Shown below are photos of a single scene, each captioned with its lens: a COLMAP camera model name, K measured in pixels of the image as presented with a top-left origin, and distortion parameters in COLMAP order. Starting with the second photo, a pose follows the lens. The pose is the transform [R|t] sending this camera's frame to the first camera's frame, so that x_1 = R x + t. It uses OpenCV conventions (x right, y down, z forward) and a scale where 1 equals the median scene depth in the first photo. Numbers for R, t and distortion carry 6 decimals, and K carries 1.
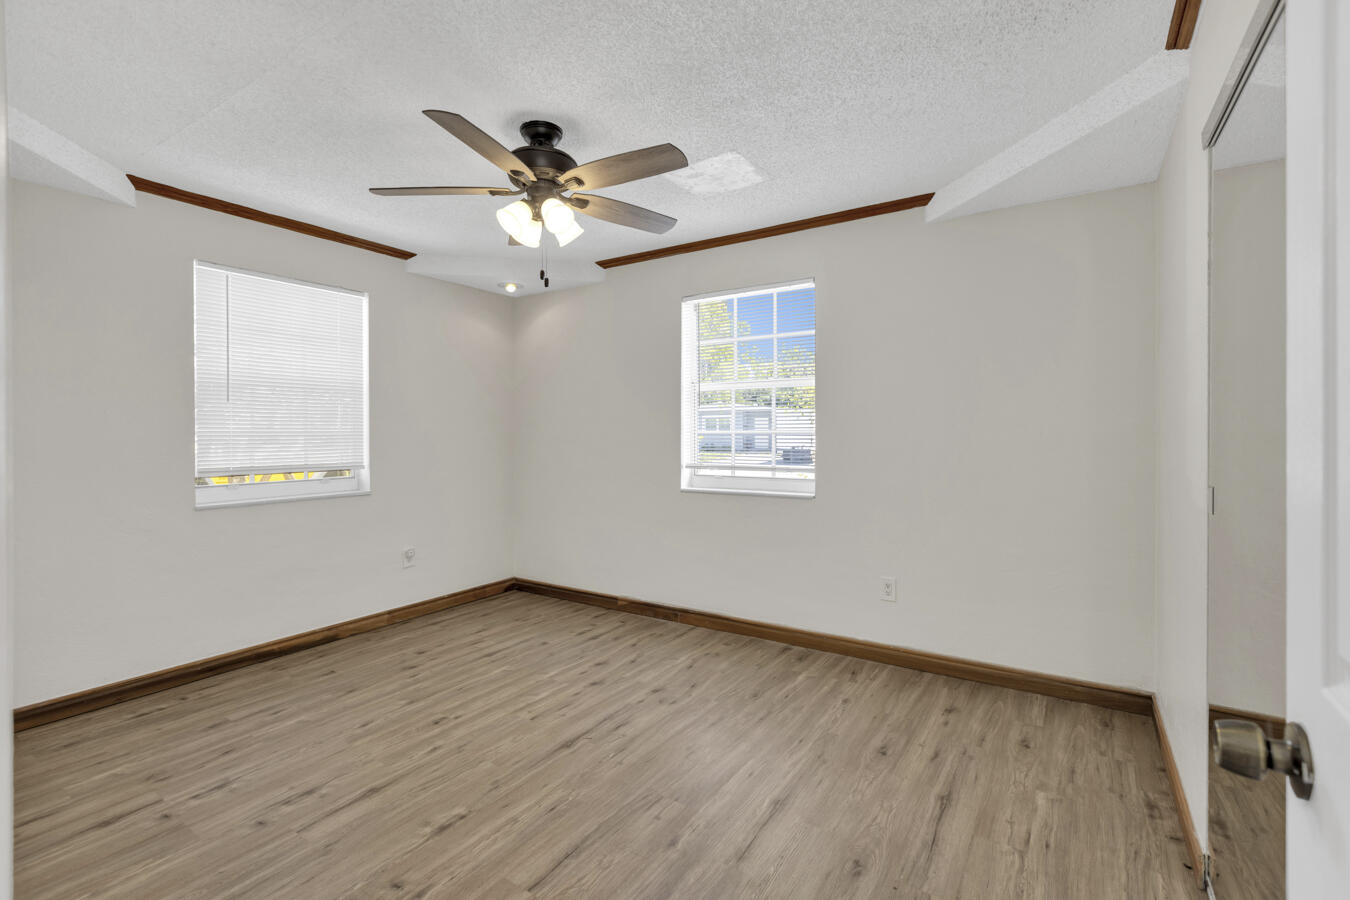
lens RADIAL K [[611.4, 0, 676.9], [0, 611.4, 446.6], [0, 0, 1]] dist [-0.000434, -0.000762]
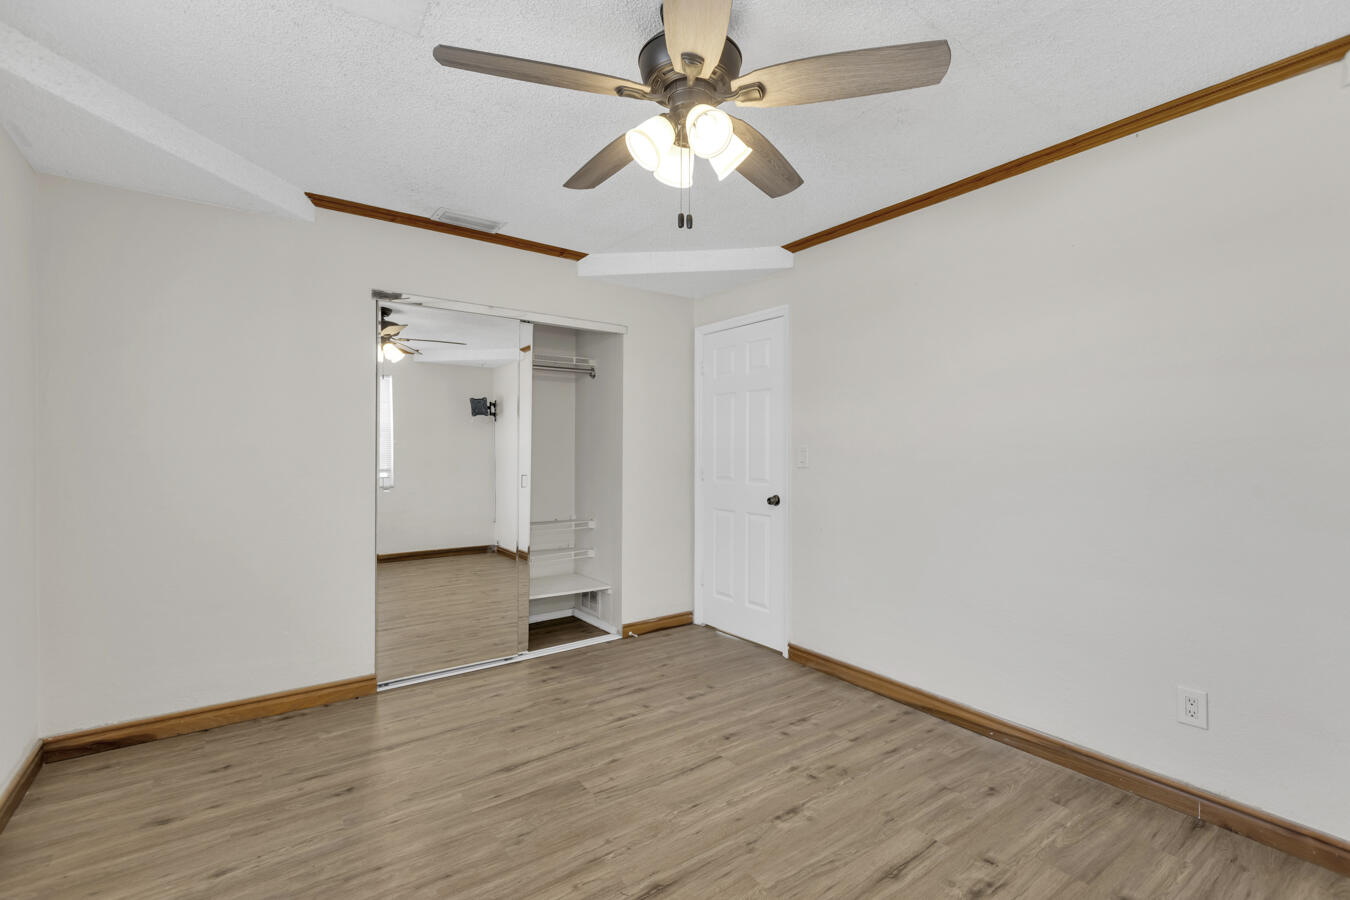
lens RADIAL K [[611.4, 0, 676.9], [0, 611.4, 446.6], [0, 0, 1]] dist [-0.000434, -0.000762]
pose [[-0.939202, 0.001668, 0.343361, -0.547917], [0.007081, 0.999870, 0.014510, -0.043850], [-0.343292, 0.016059, -0.939091, 2.029429]]
